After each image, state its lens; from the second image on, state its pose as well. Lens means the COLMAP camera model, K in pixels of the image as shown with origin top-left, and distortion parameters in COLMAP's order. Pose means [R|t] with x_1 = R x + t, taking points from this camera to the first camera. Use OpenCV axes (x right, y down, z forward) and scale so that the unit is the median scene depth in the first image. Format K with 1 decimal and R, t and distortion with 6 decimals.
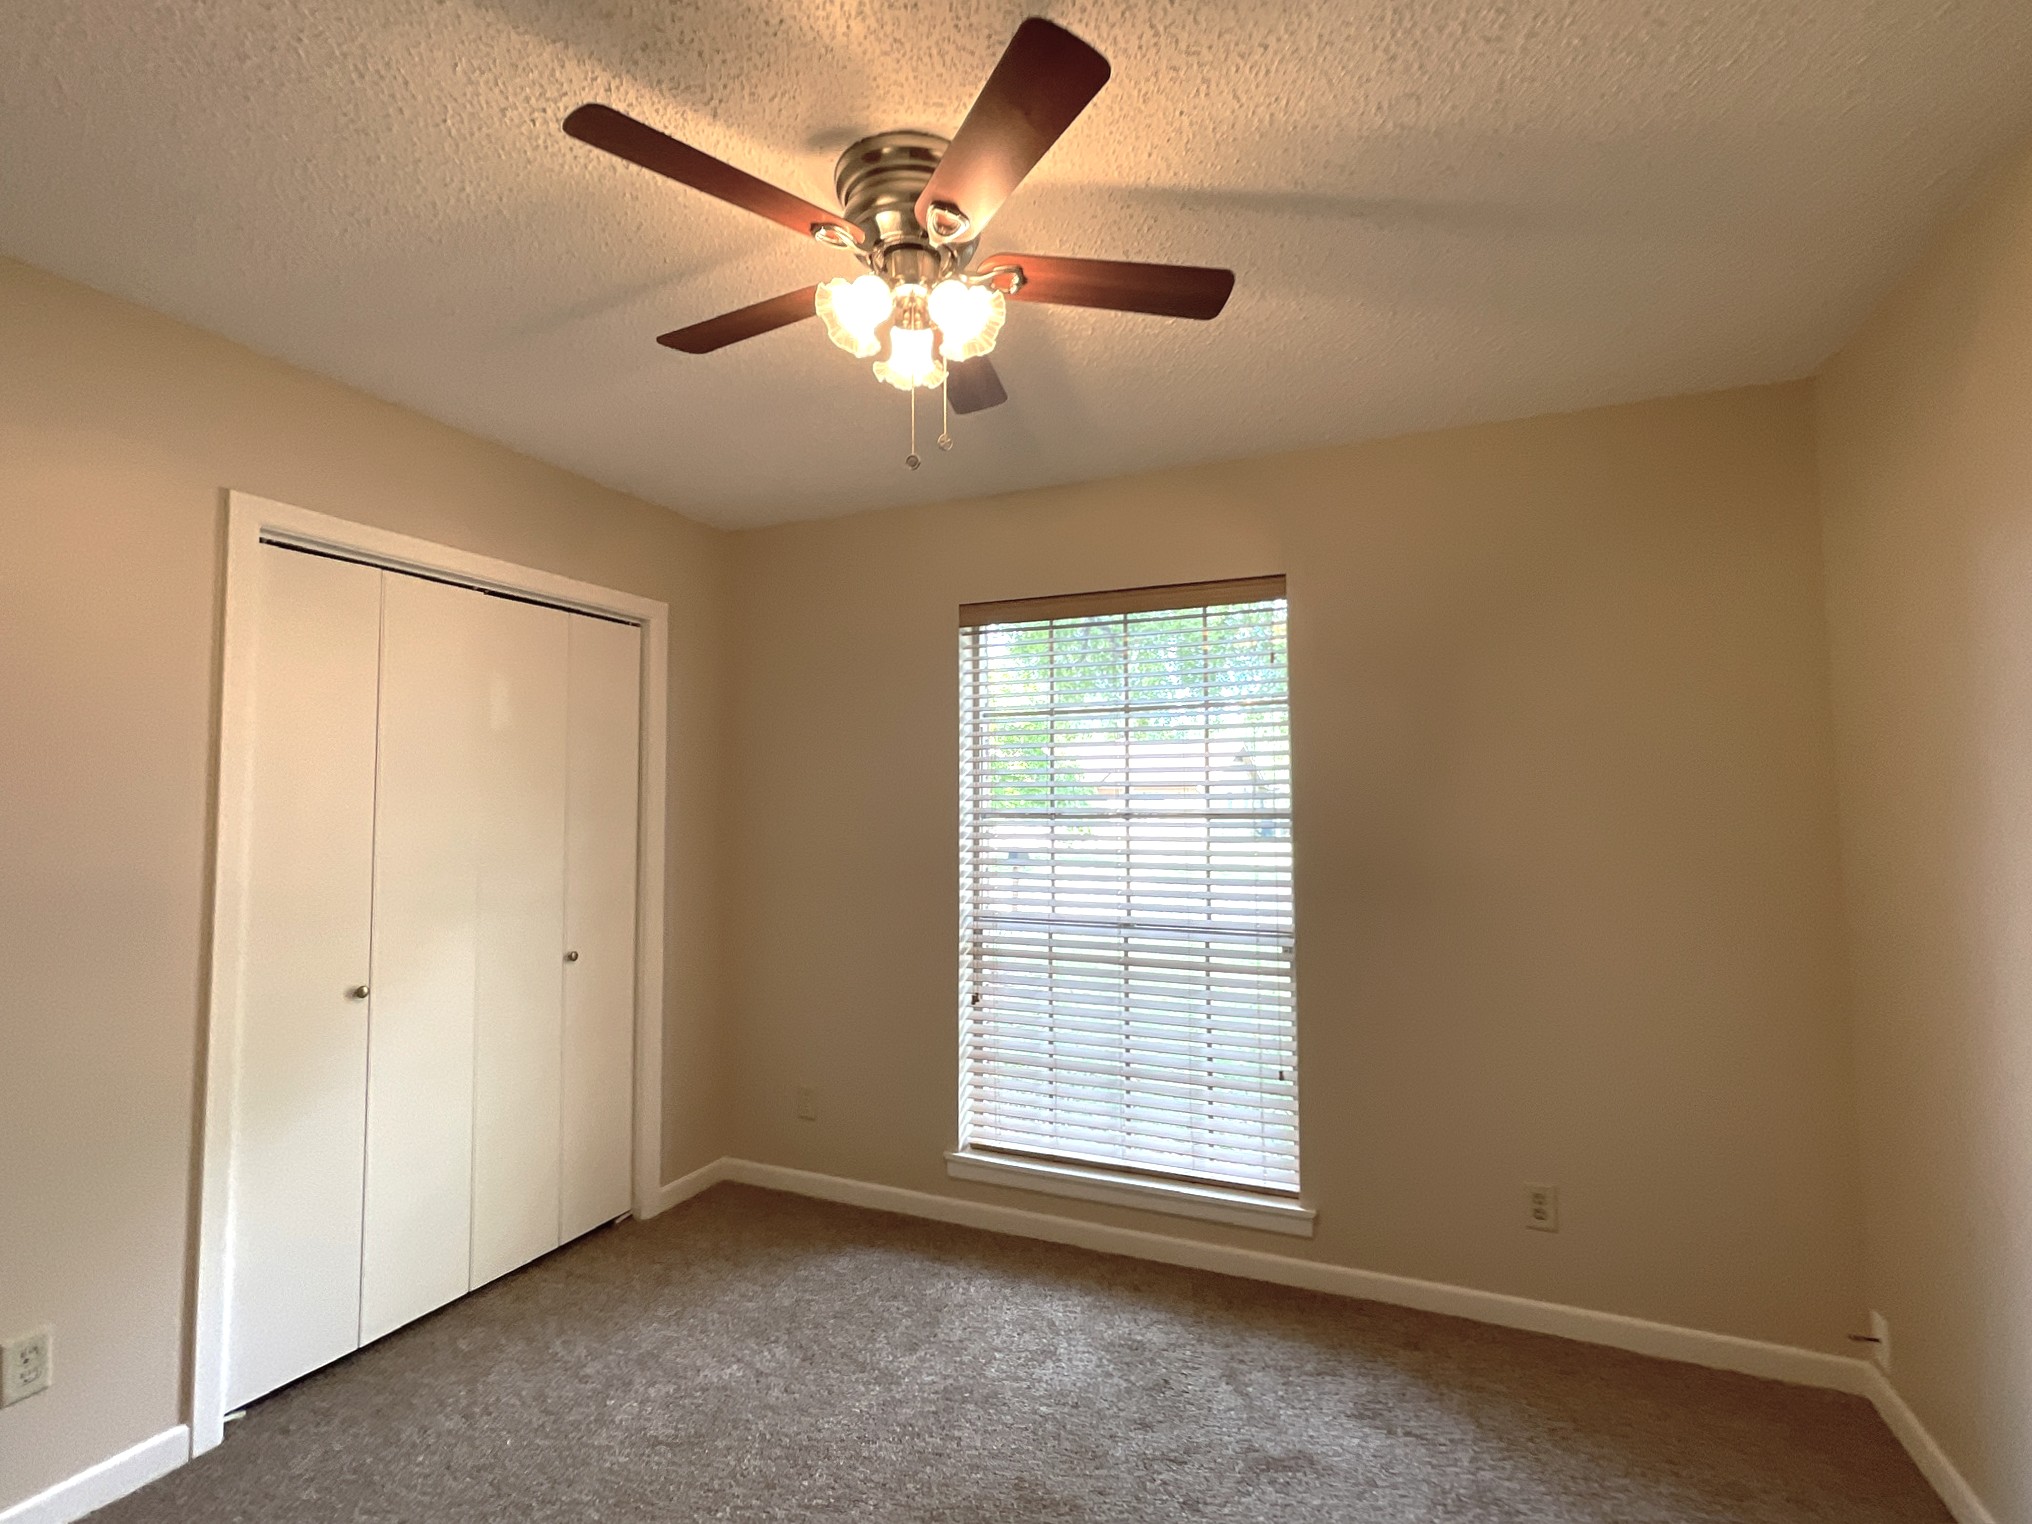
lens RADIAL K [[962.1, 0, 1026.8], [0, 962.1, 750.3], [0, 0, 1]] dist [0.020930, -0.000463]
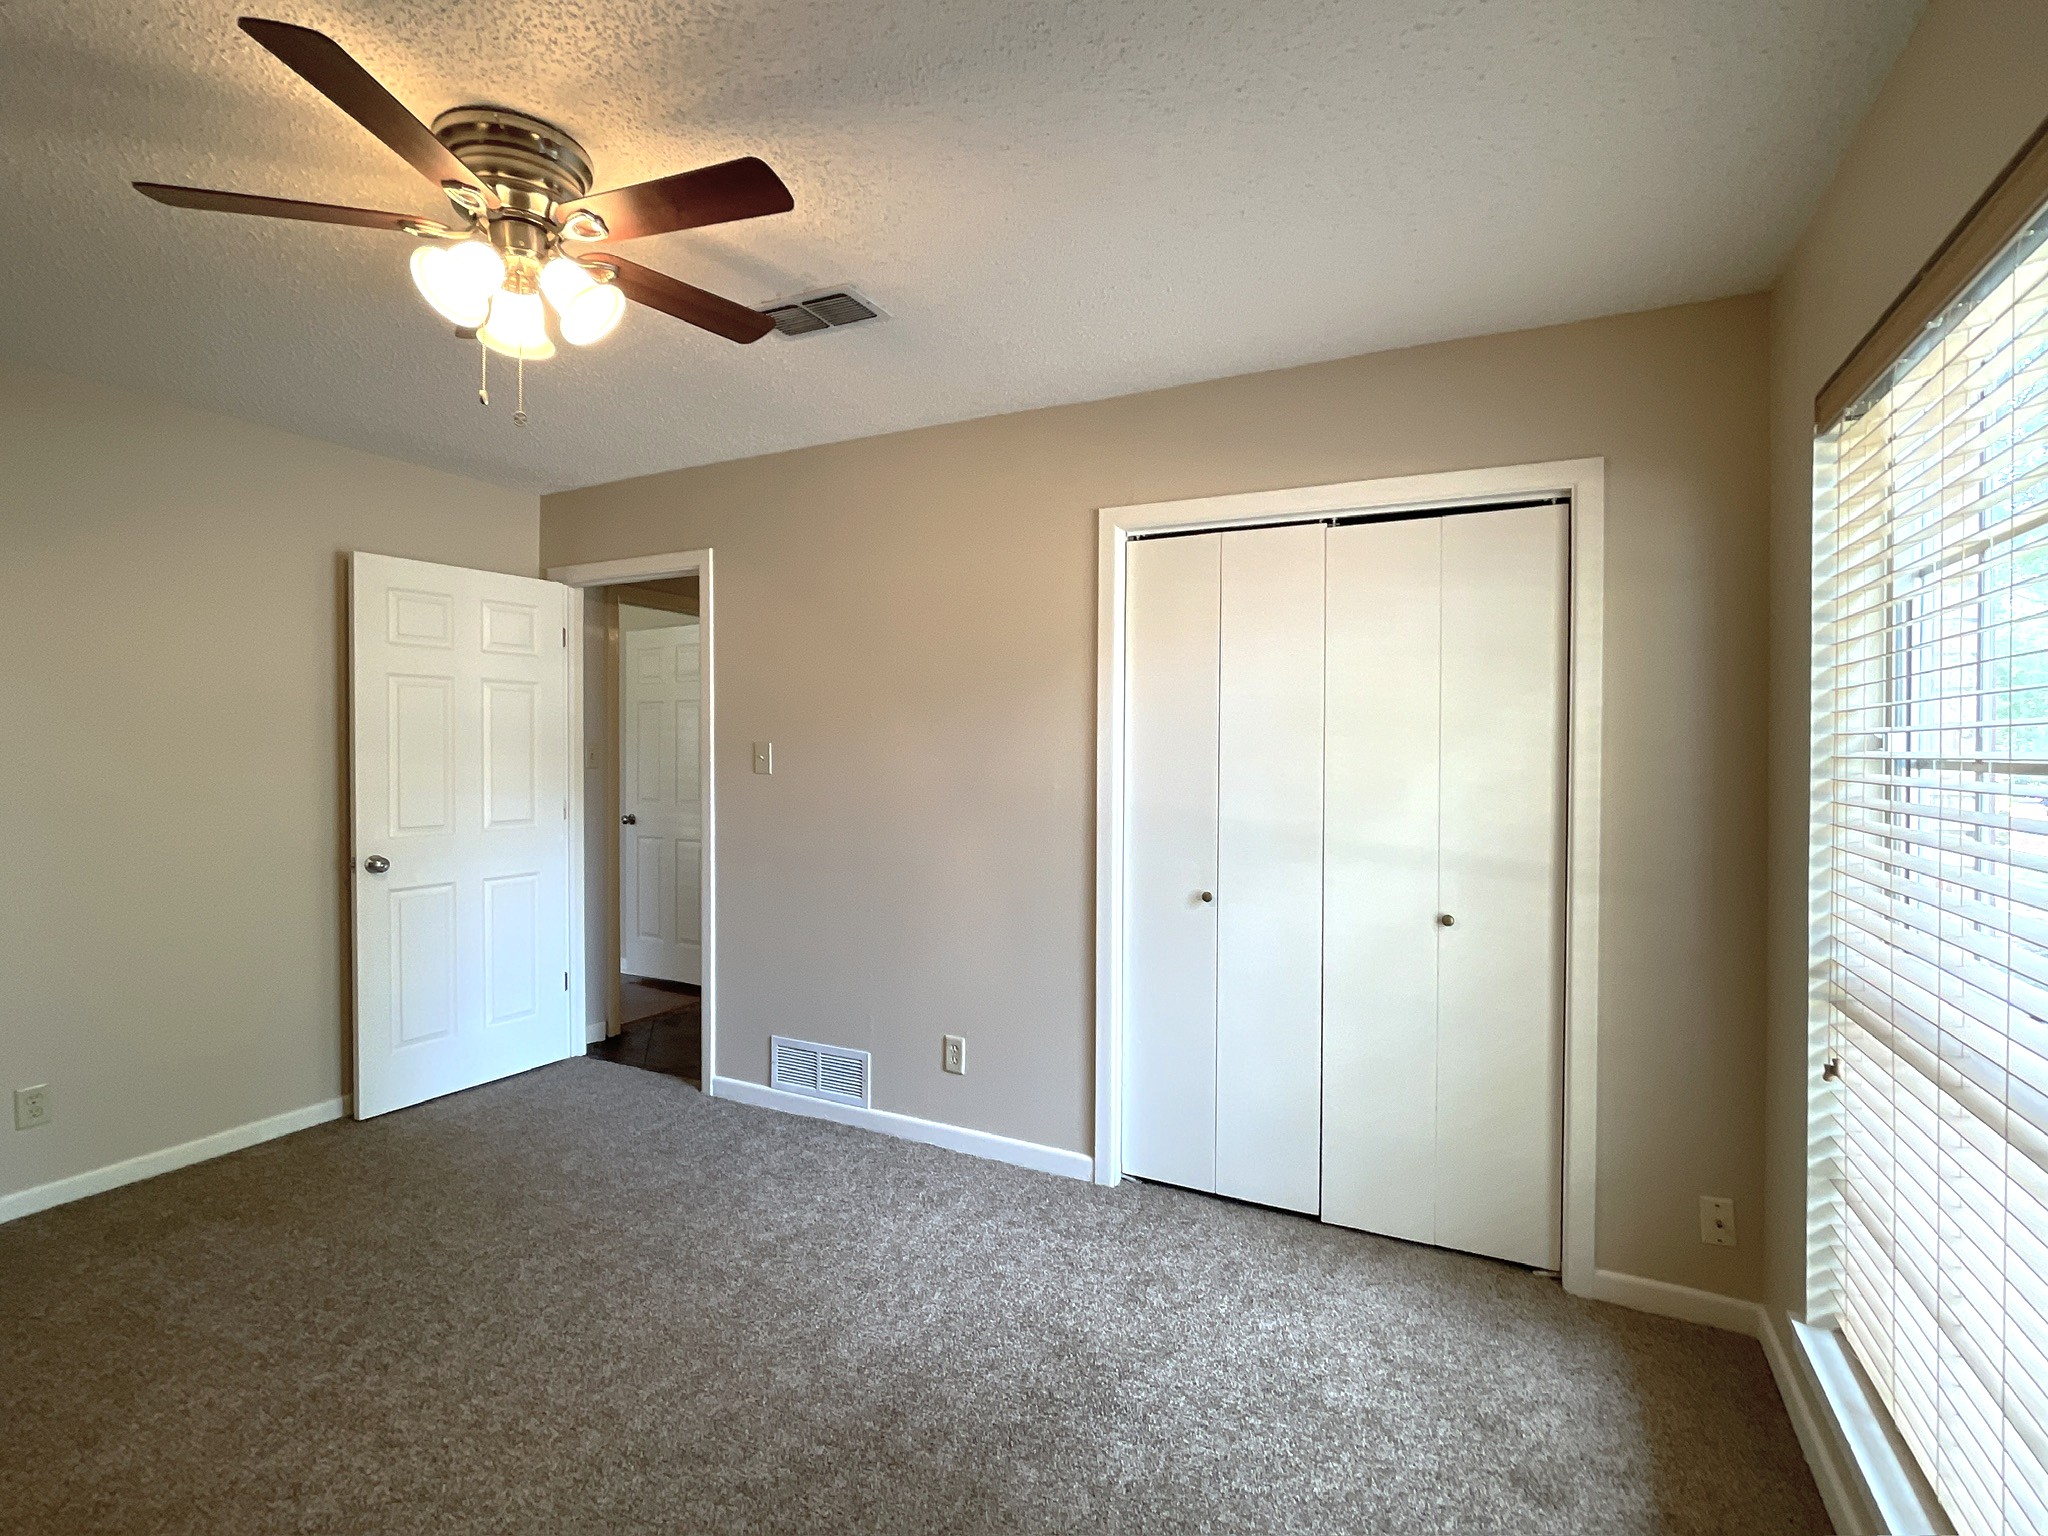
lens RADIAL K [[989.5, 0, 1030.3], [0, 989.5, 763.7], [0, 0, 1]] dist [0.001953, -0.000238]
pose [[-0.056363, 0.015851, -0.998285, 0.552405], [0.038034, 0.999182, 0.013718, 0.064951], [0.997686, -0.037196, -0.056920, 0.903023]]
